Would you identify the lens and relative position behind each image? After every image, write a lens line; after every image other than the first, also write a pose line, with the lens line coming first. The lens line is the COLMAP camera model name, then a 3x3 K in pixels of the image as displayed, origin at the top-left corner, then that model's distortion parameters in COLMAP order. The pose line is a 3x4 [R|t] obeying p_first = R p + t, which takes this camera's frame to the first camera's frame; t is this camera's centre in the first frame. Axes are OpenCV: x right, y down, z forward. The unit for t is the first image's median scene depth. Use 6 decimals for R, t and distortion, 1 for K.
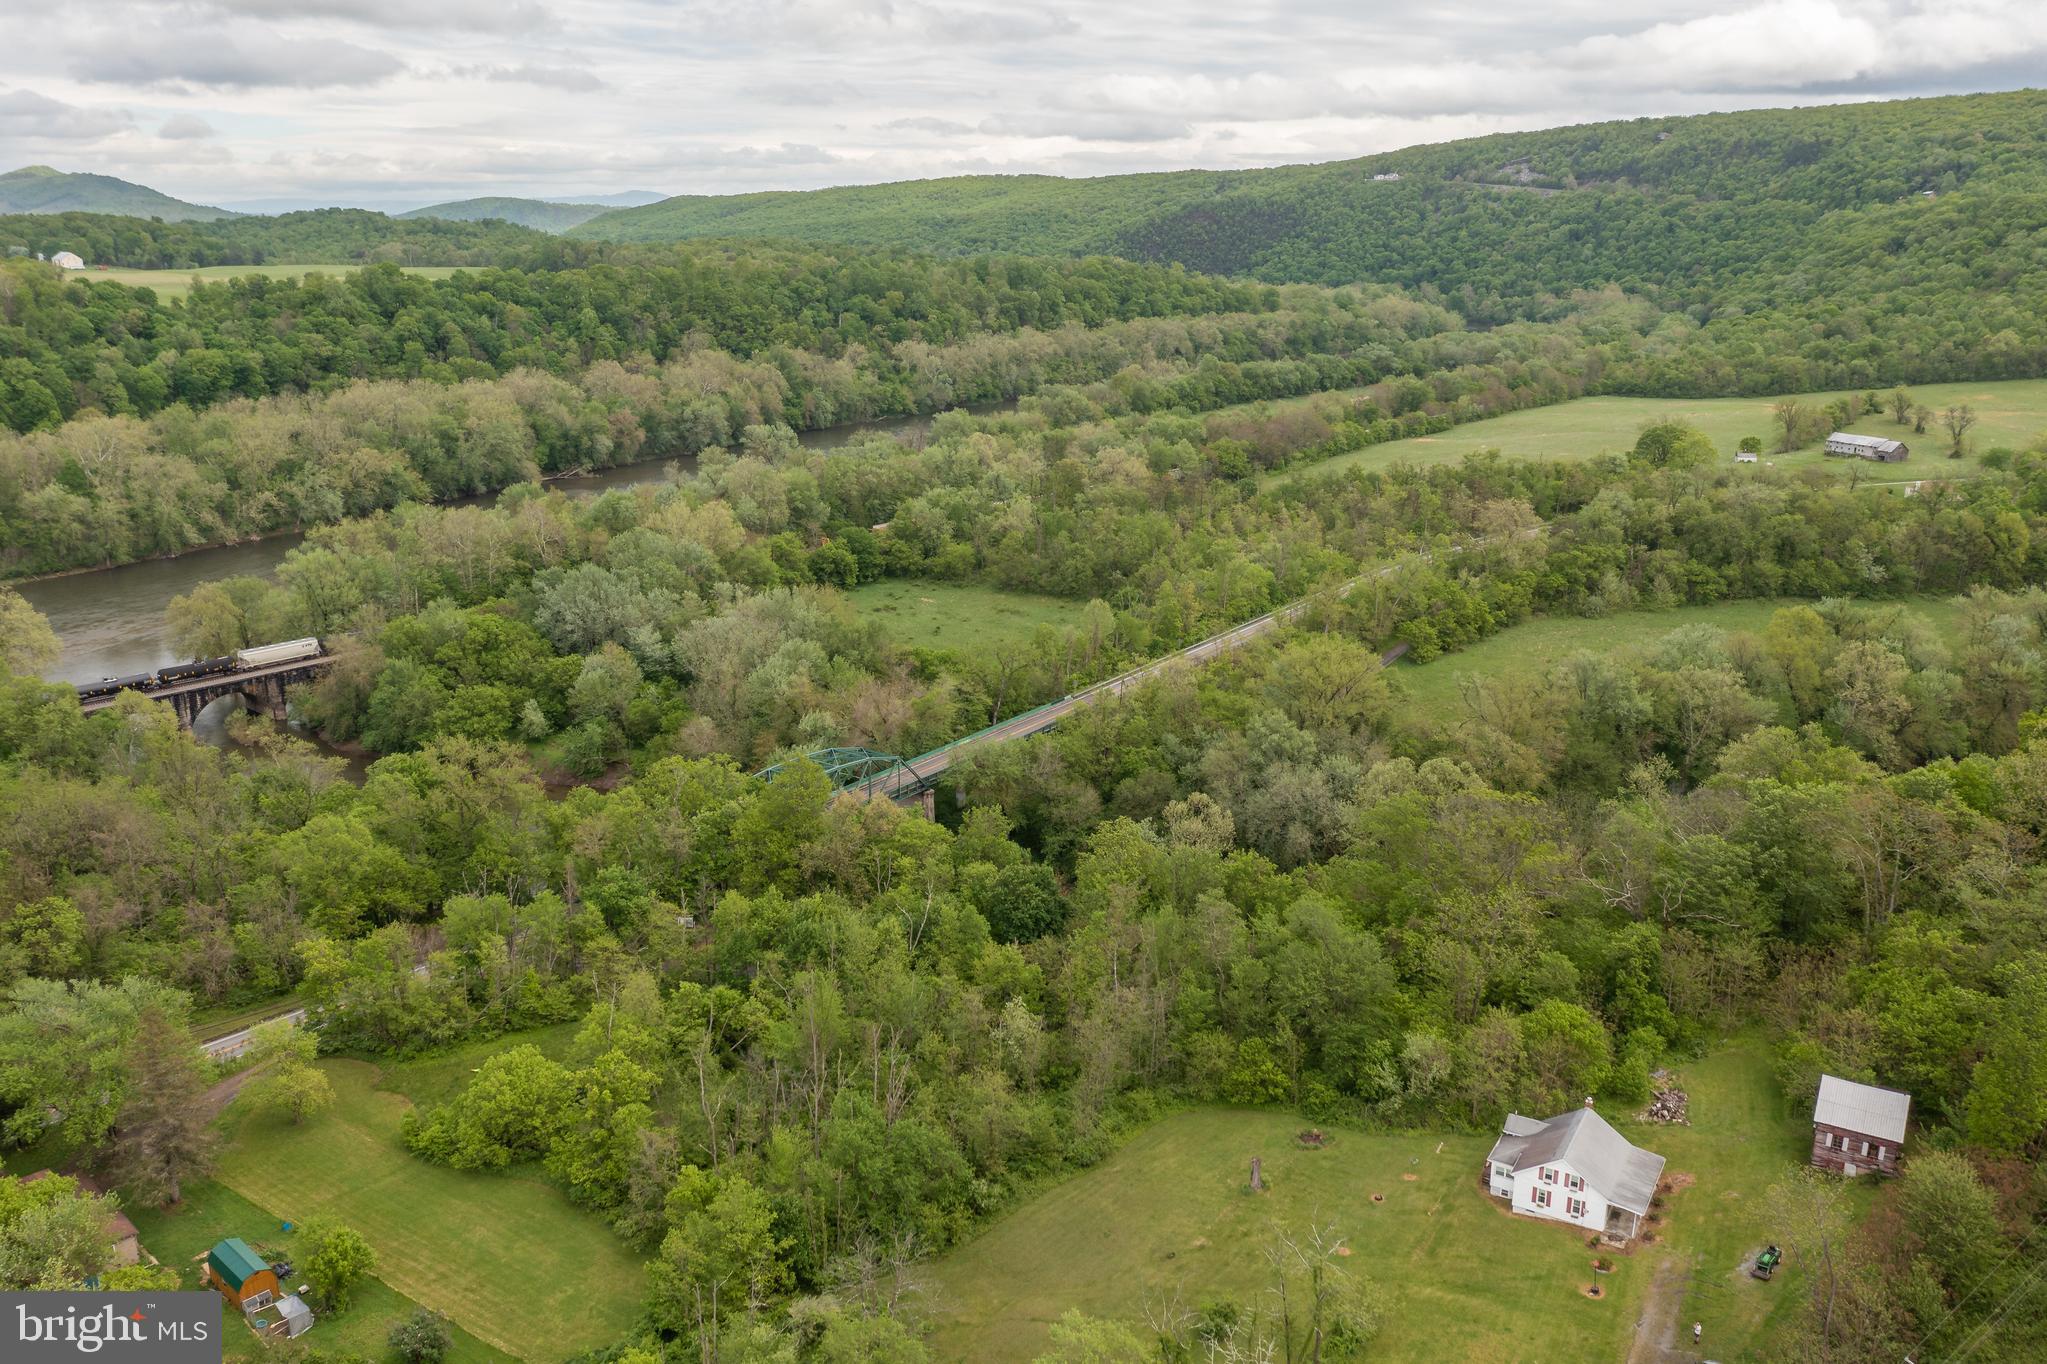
lens RADIAL K [[1618.1, 0, 1023.7], [0, 1618.1, 686.9], [0, 0, 1]] dist [-0.017536, 0.006896]
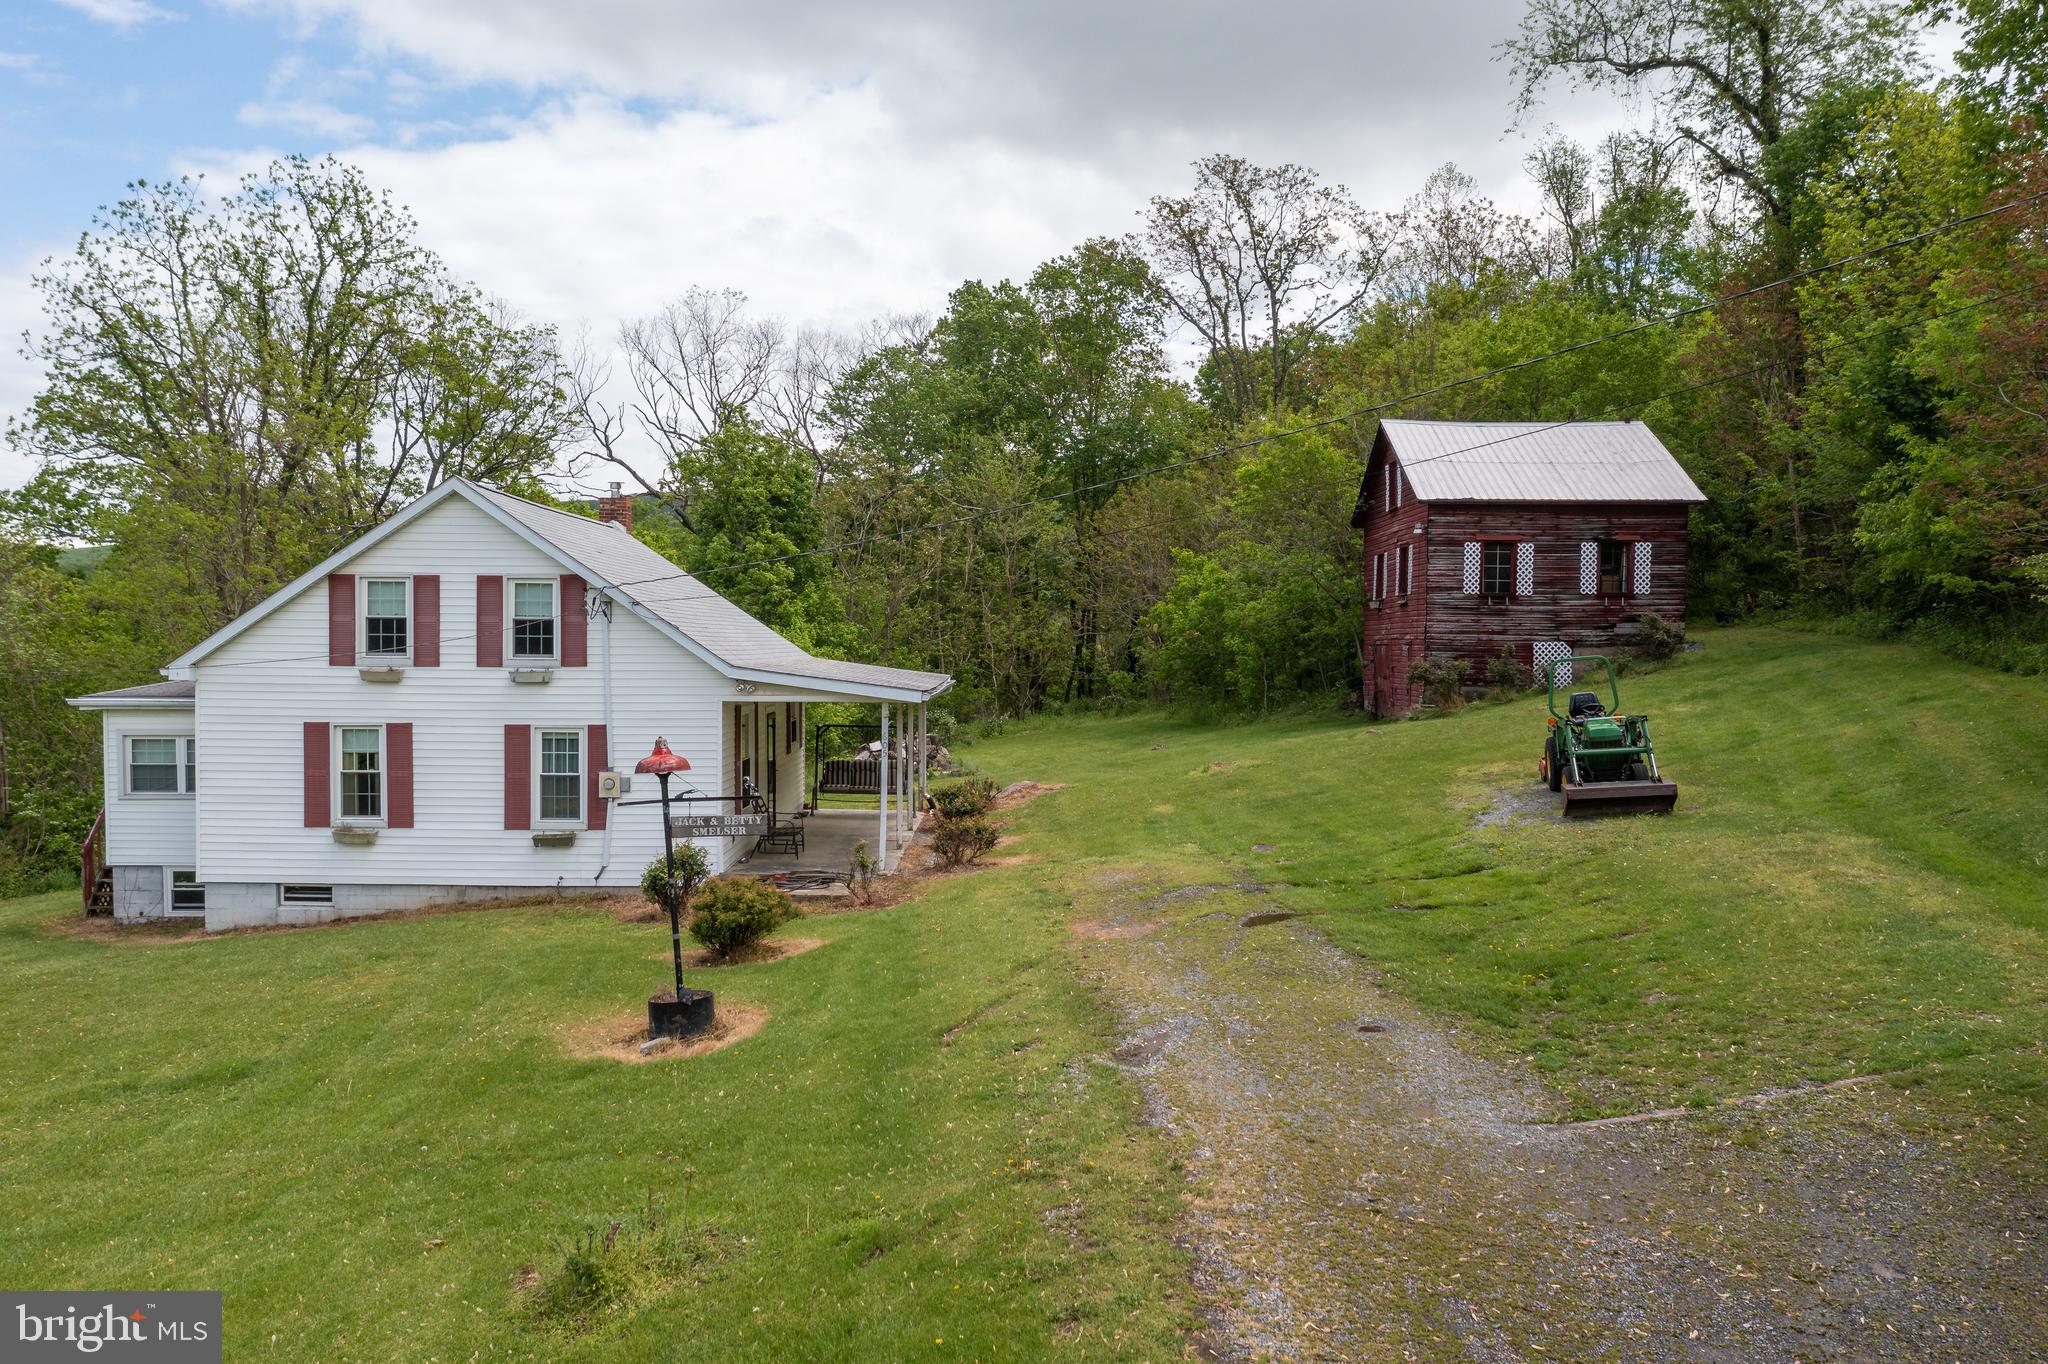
lens RADIAL K [[1618.9, 0, 1023.5], [0, 1618.9, 670.7], [0, 0, 1]] dist [-0.017536, 0.006896]
pose [[0.853881, -0.004229, 0.520452, 0.085242], [0.139236, 0.965376, -0.220594, 0.102821], [-0.501499, 0.260827, 0.824905, 0.239600]]
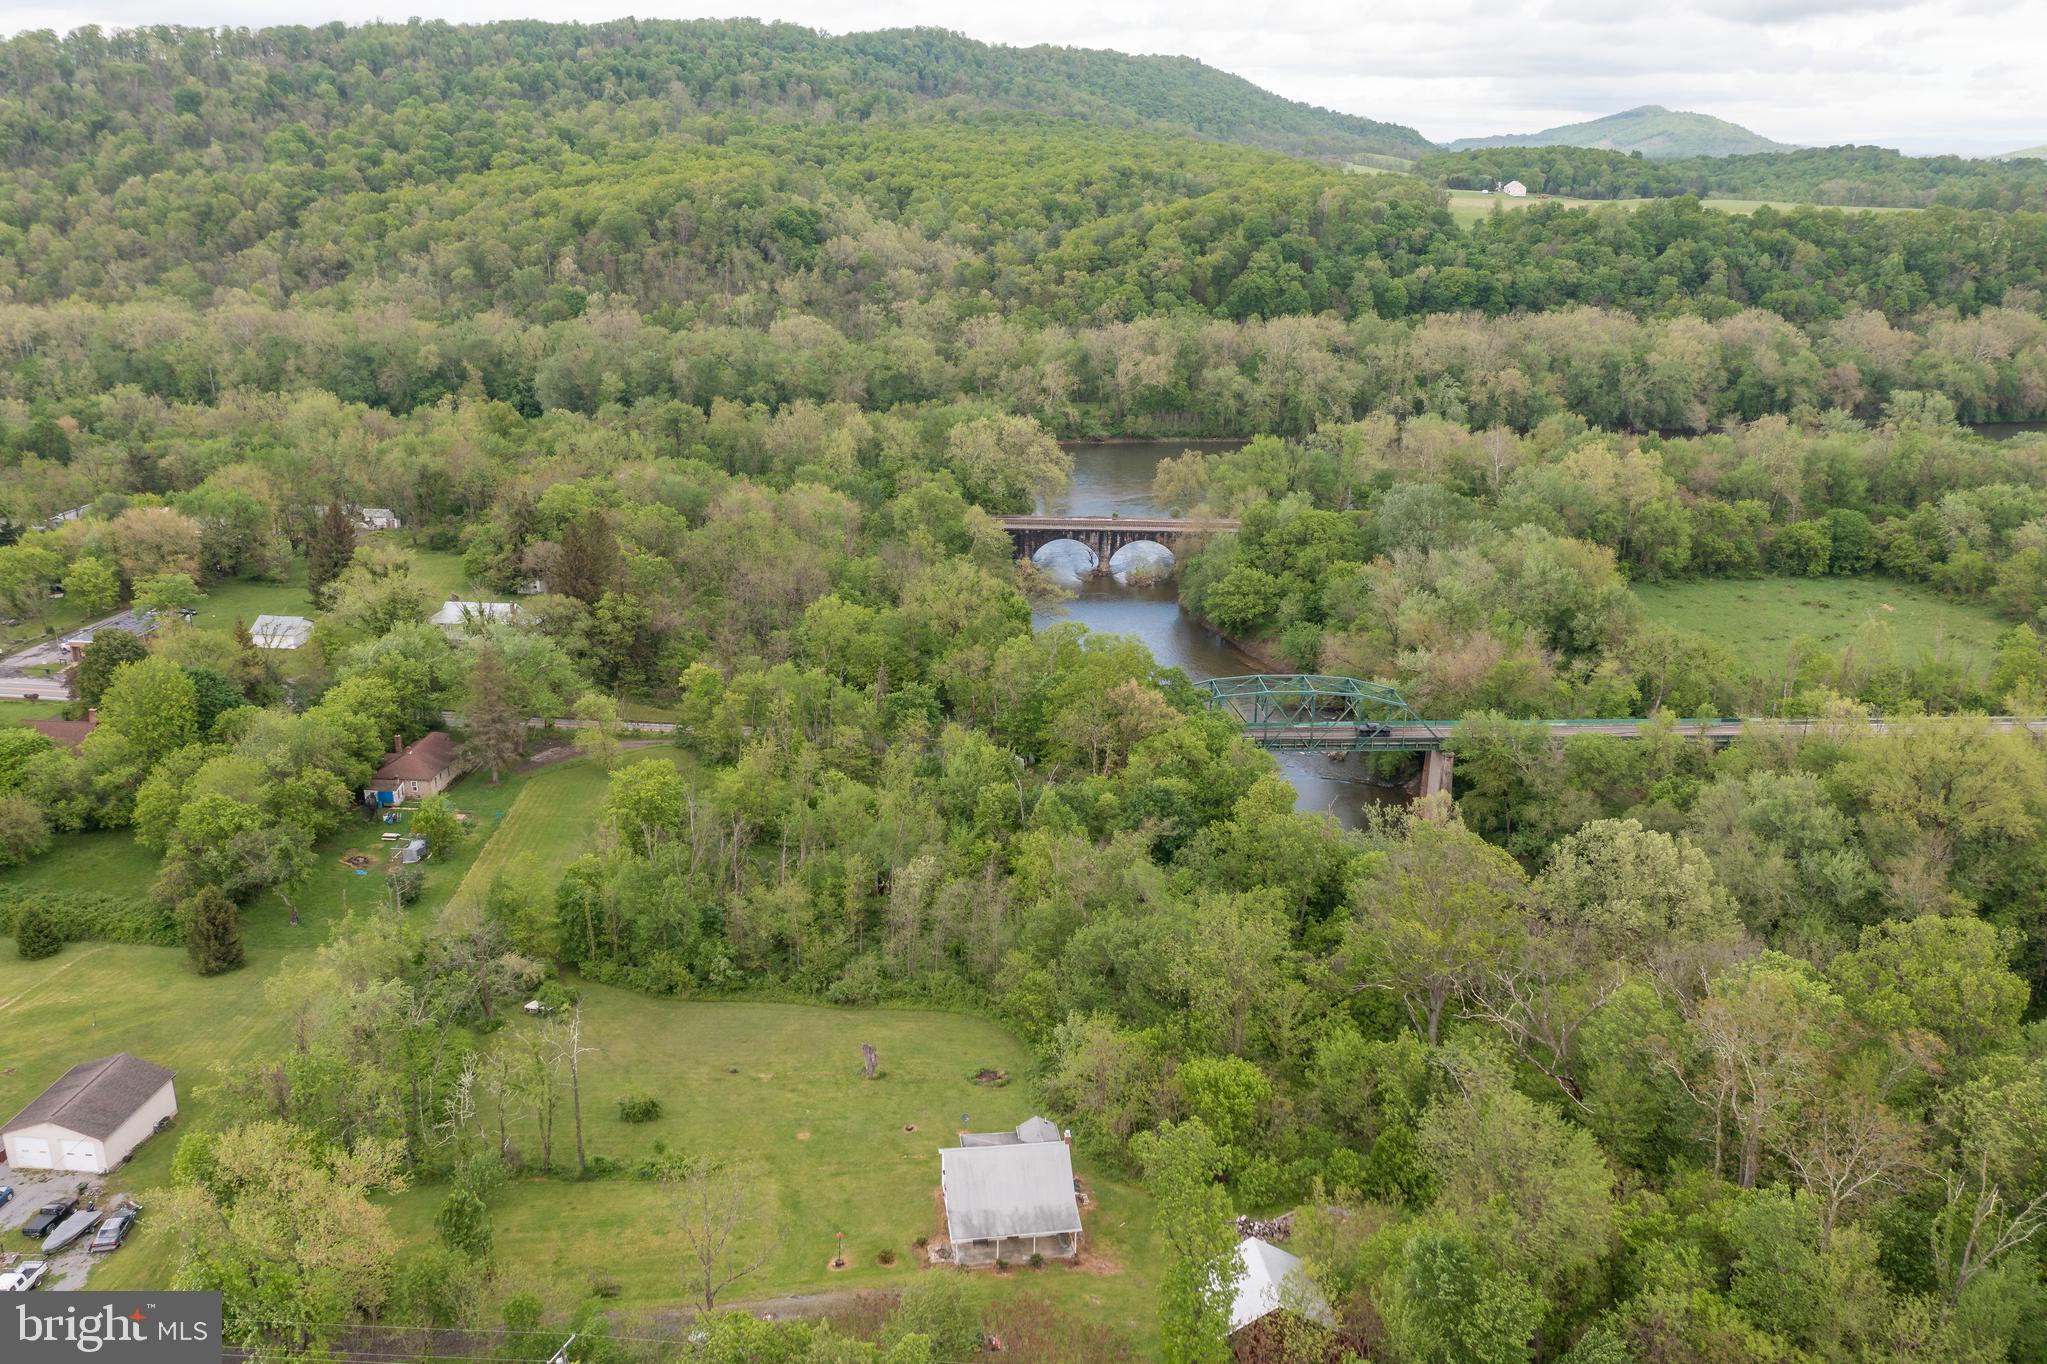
lens RADIAL K [[1618.1, 0, 1016.7], [0, 1618.1, 677.5], [0, 0, 1]] dist [-0.017536, 0.006896]
pose [[0.619595, 0.246272, -0.745287, 0.279281], [-0.224574, 0.965432, 0.132316, -0.026855], [0.752110, 0.085389, 0.653483, 0.118723]]
